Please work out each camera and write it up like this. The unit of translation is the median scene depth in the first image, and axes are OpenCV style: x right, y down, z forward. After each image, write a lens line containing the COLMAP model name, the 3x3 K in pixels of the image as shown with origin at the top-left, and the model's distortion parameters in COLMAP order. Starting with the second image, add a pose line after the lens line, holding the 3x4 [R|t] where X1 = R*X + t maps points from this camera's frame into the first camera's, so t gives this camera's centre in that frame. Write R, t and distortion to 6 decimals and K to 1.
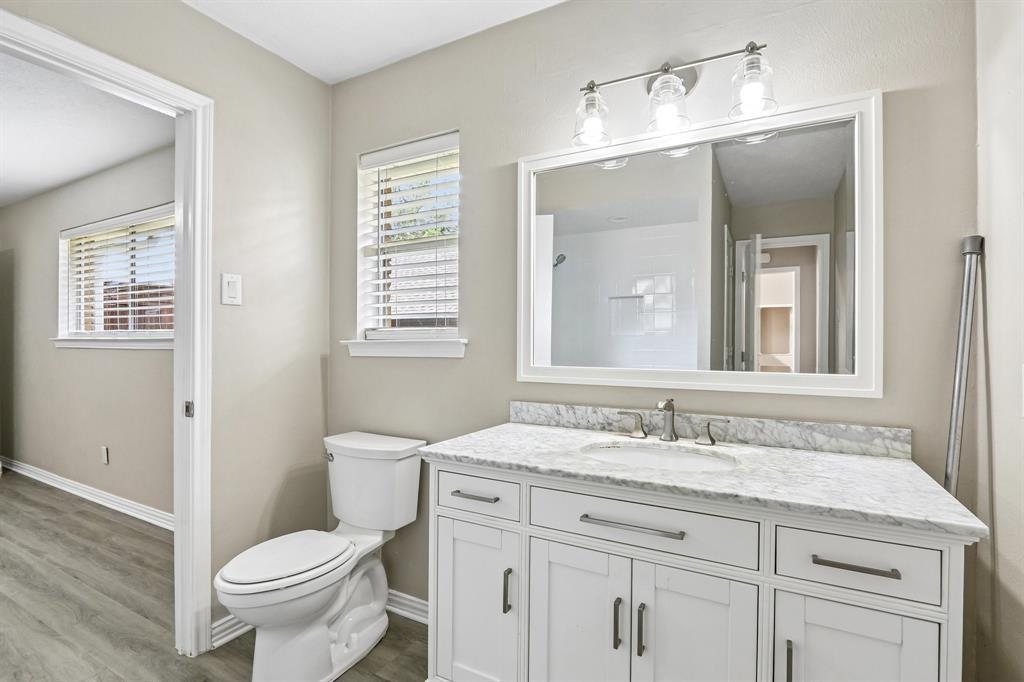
lens RADIAL K [[487.3, 0, 518.7], [0, 487.3, 345.8], [0, 0, 1]] dist [-0.010946, -0.000747]
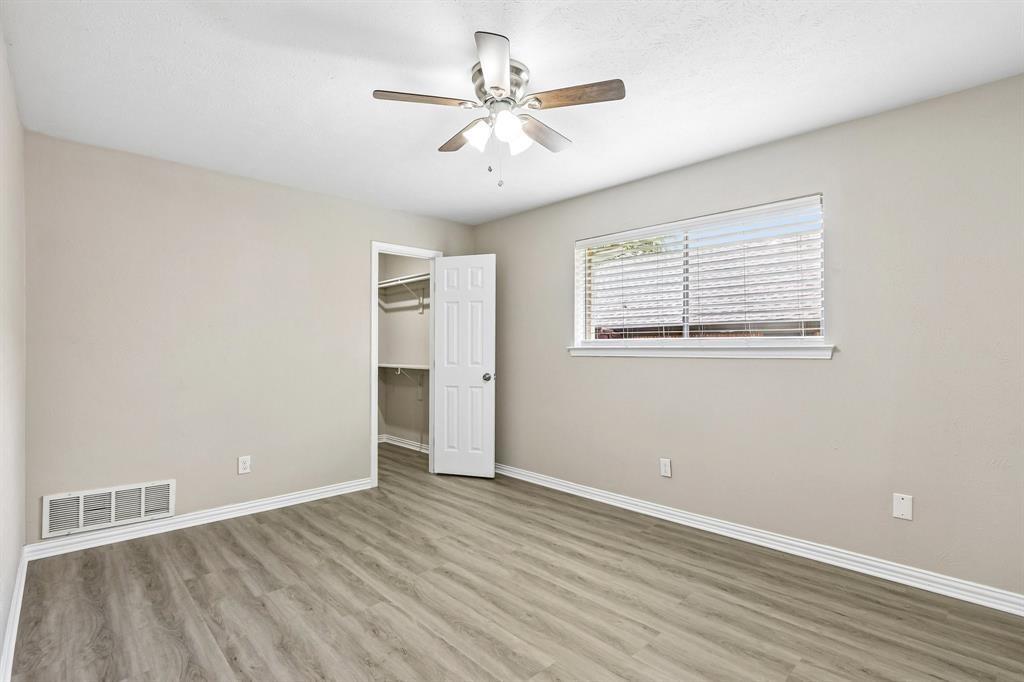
lens RADIAL K [[495.2, 0, 512.8], [0, 495.2, 350.1], [0, 0, 1]] dist [-0.044118, 0.013061]
pose [[0.947464, -0.008110, -0.319759, -0.924235], [0.007119, 0.999966, -0.004266, -0.007388], [0.319783, 0.001765, 0.947489, -0.032745]]
